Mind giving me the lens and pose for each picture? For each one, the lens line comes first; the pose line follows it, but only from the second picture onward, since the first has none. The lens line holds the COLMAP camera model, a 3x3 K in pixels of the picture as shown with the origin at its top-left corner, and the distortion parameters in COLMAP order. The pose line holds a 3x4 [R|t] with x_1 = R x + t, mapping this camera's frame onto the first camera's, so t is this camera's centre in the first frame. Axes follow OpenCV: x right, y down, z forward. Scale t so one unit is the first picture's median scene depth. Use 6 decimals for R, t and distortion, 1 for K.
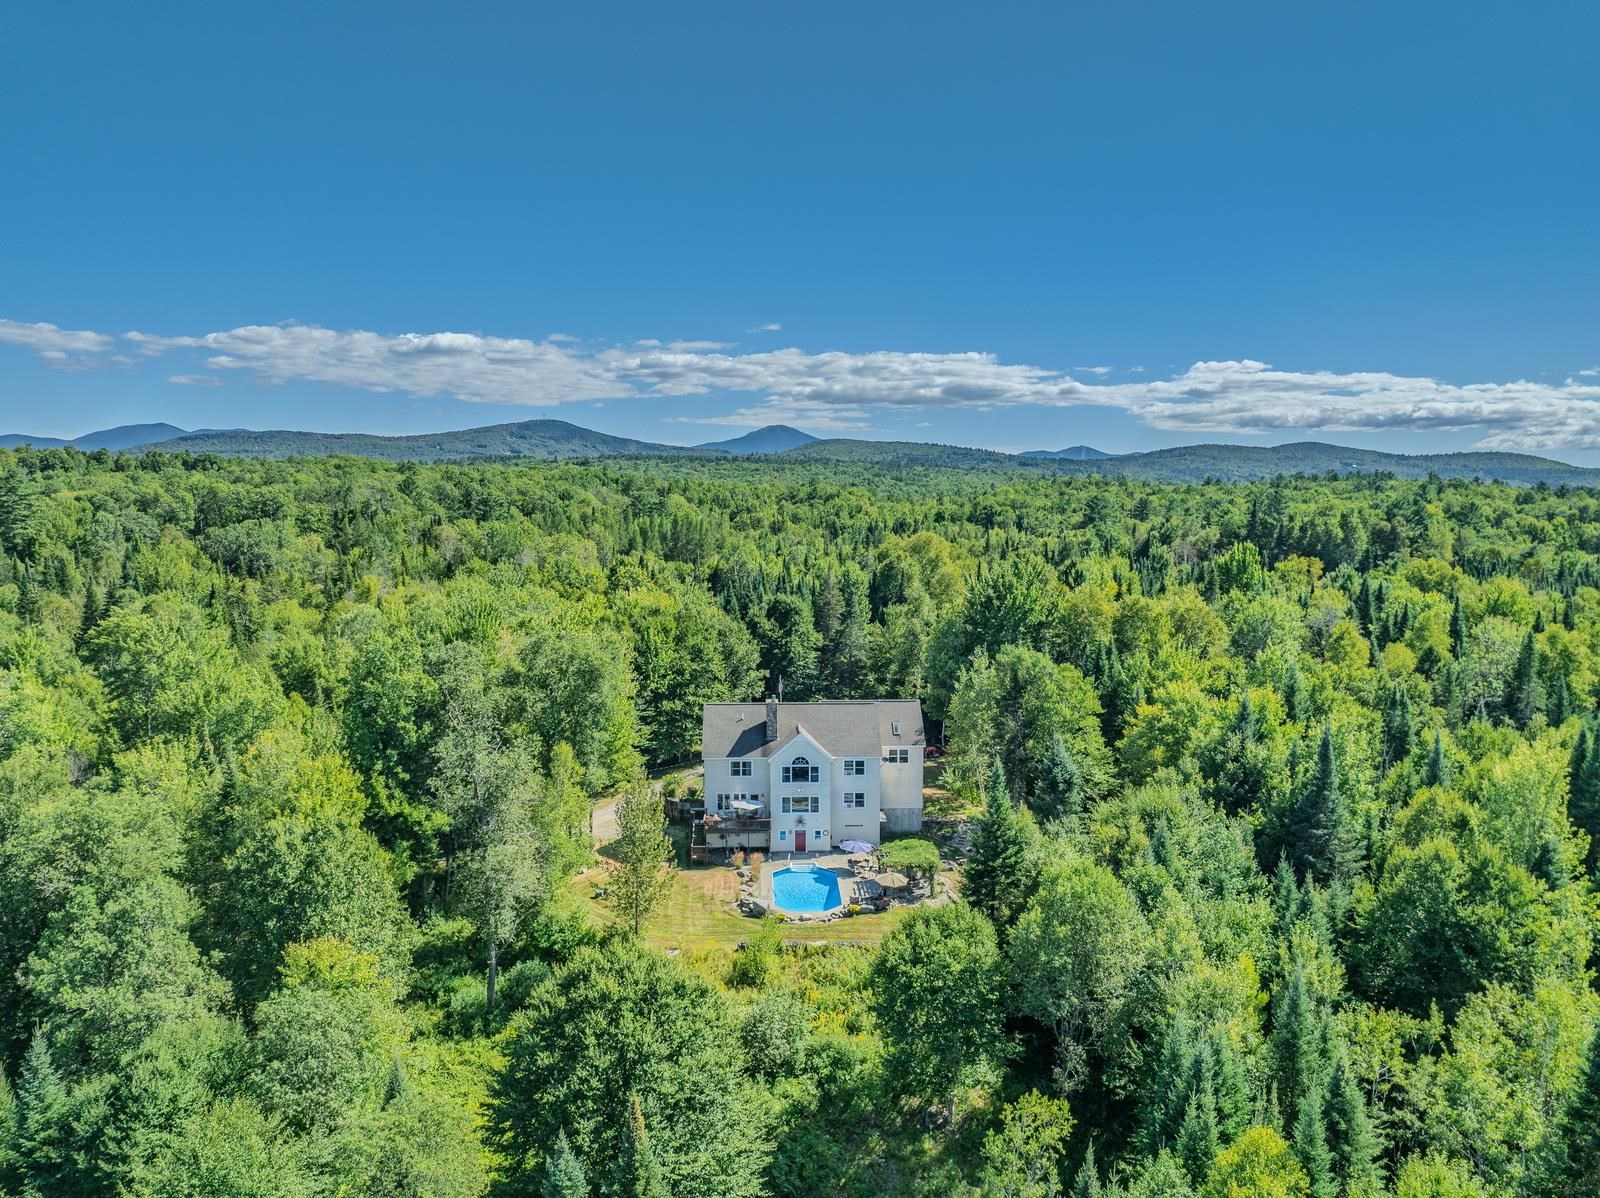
lens RADIAL K [[1129.4, 0, 800.0], [0, 1129.4, 599.0], [0, 0, 1]] dist [-0.021265, -0.005325]
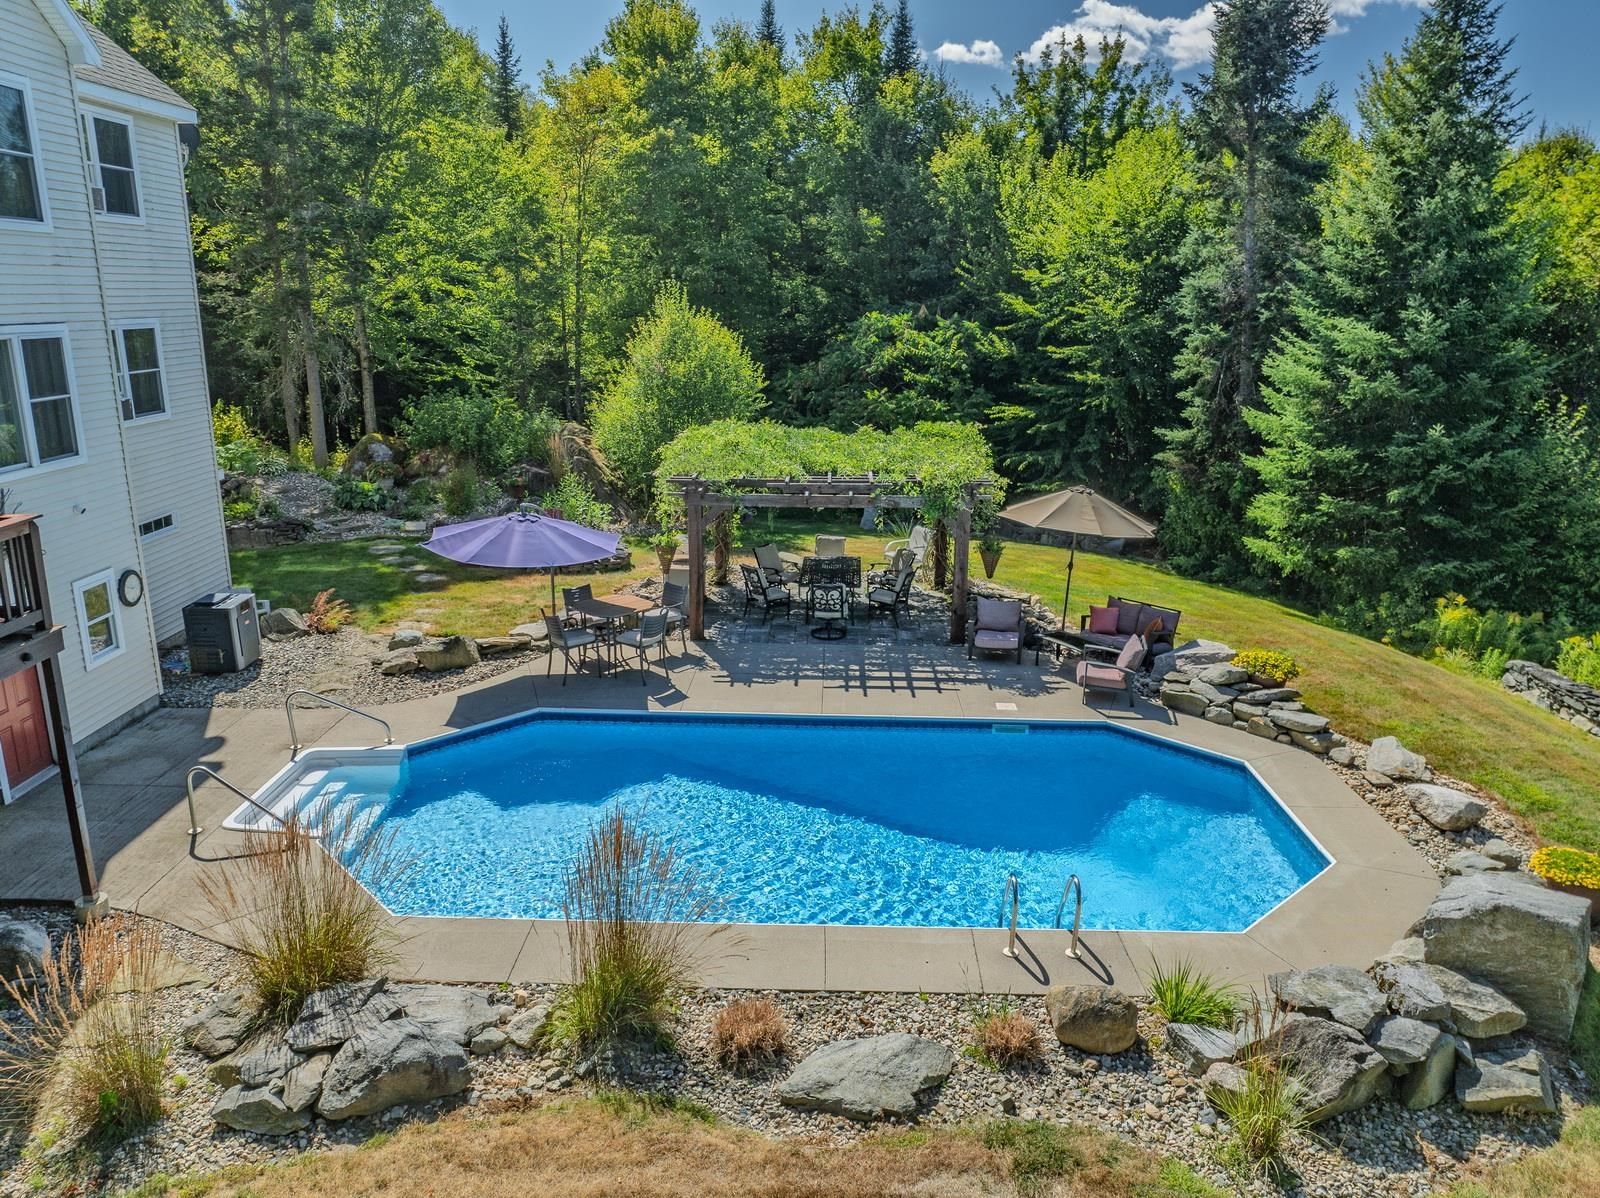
lens RADIAL K [[1129.4, 0, 800.0], [0, 1129.4, 599.0], [0, 0, 1]] dist [-0.021265, -0.005325]
pose [[0.056285, -0.250539, 0.966469, -0.114185], [0.081018, 0.965957, 0.245688, 0.178448], [-0.995122, 0.064473, 0.074667, 0.895695]]
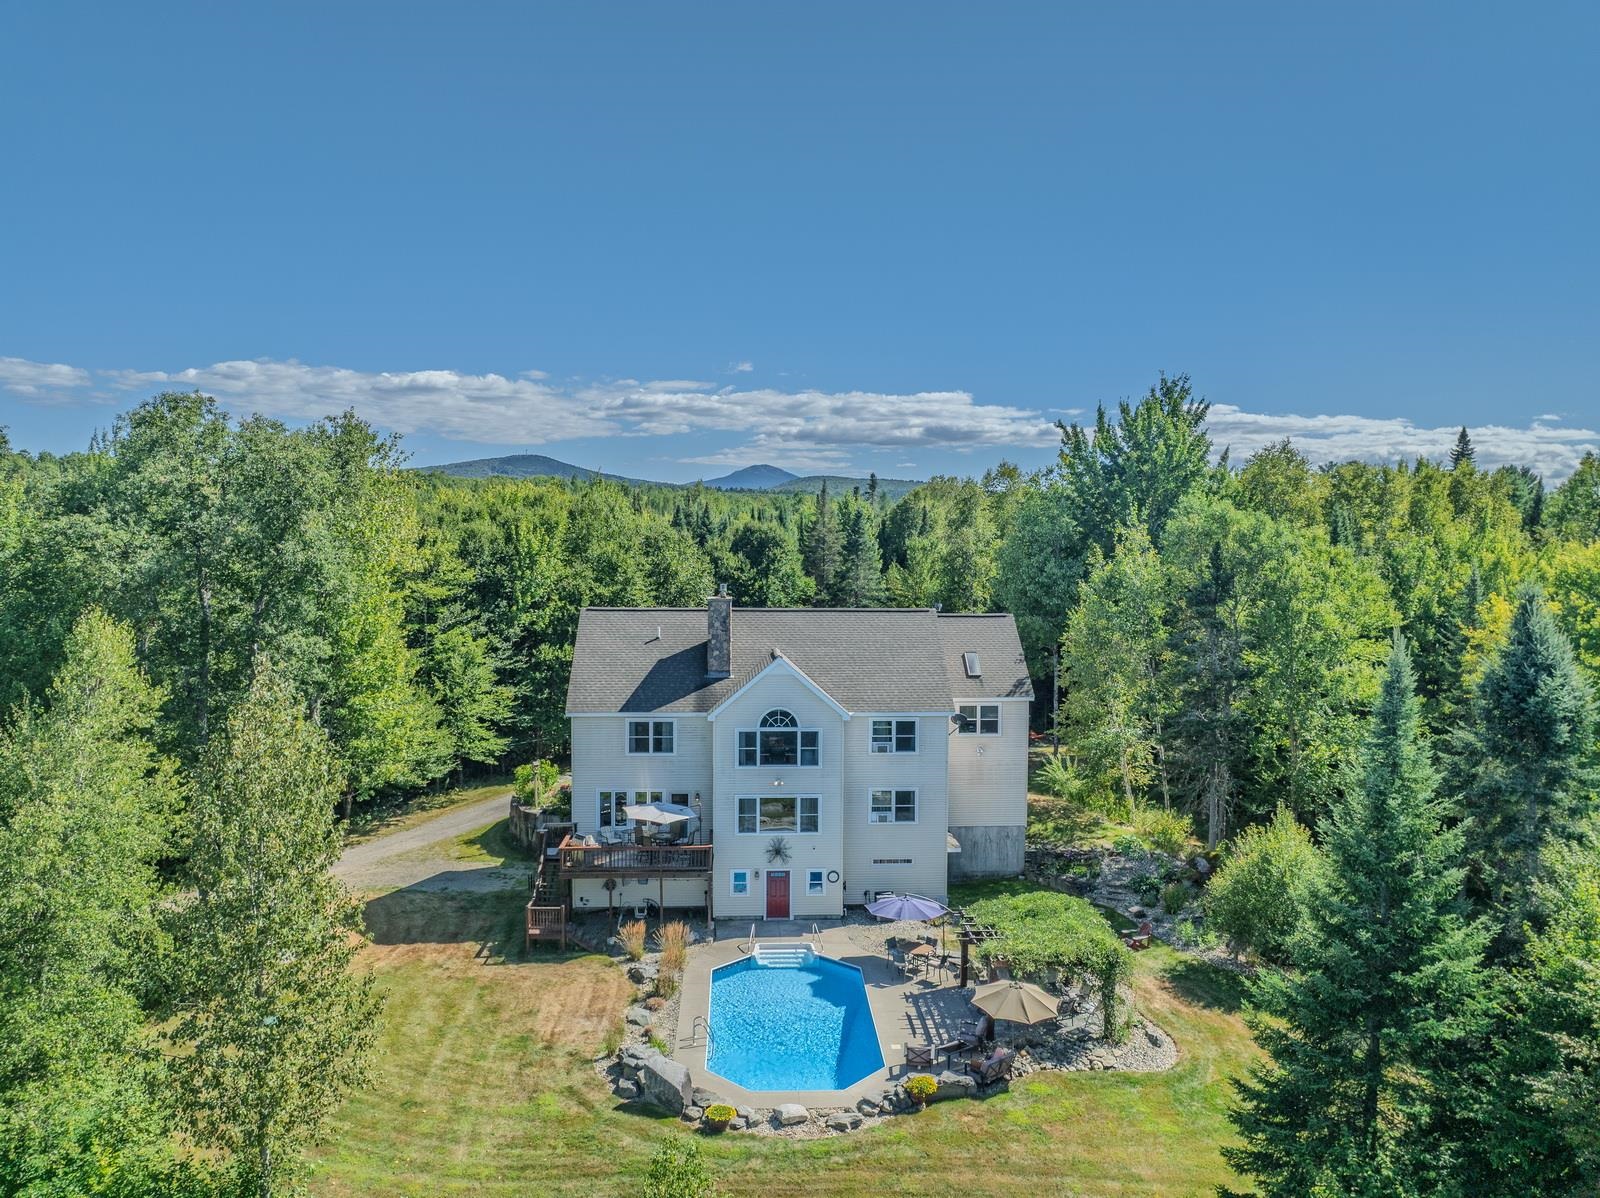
lens RADIAL K [[1129.4, 0, 800.0], [0, 1129.4, 599.0], [0, 0, 1]] dist [-0.021265, -0.005325]
pose [[0.999886, 0.003809, 0.014603, 0.002127], [-0.003271, 0.999322, -0.036672, 0.110266], [-0.014733, 0.036620, 0.999221, 0.532653]]
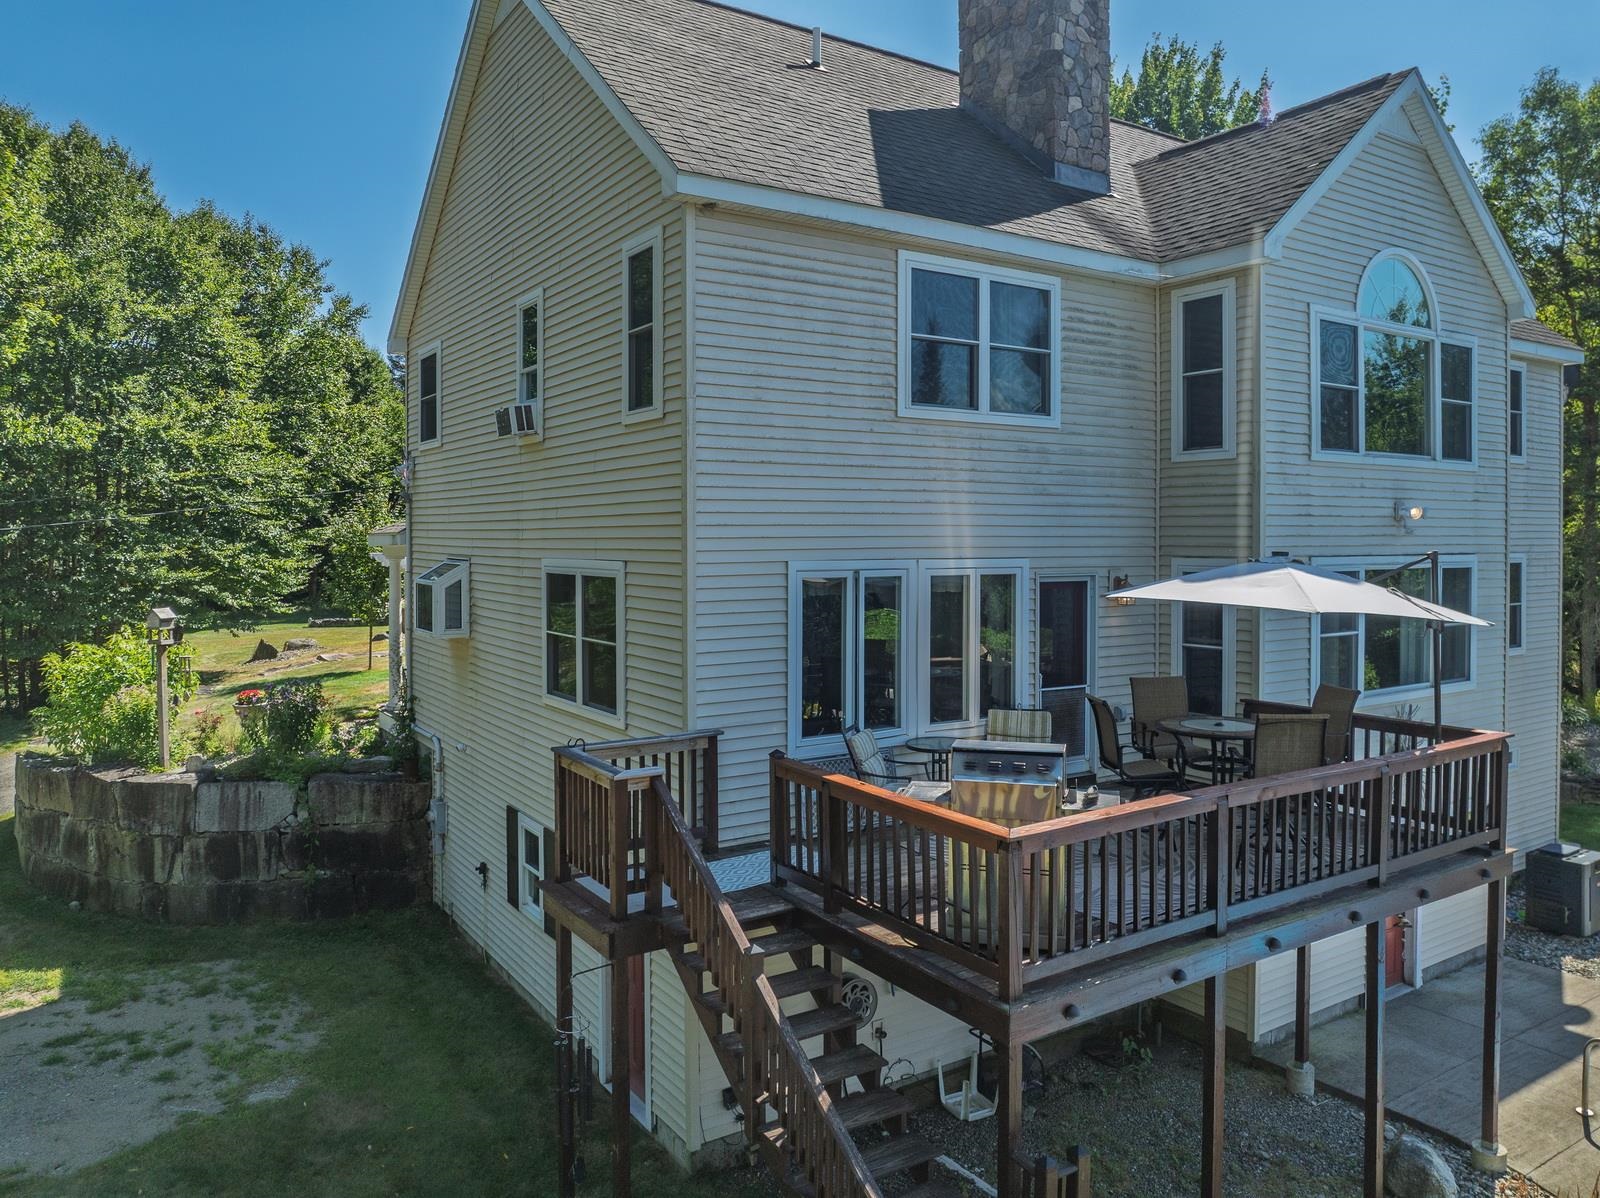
lens RADIAL K [[1124.1, 0, 796.8], [0, 1124.1, 573.5], [0, 0, 1]] dist [-0.005429, -0.002451]
pose [[0.858953, -0.008321, 0.511987, -0.125810], [0.040643, 0.997821, -0.051969, 0.178395], [-0.510439, 0.065448, 0.857420, 0.915075]]
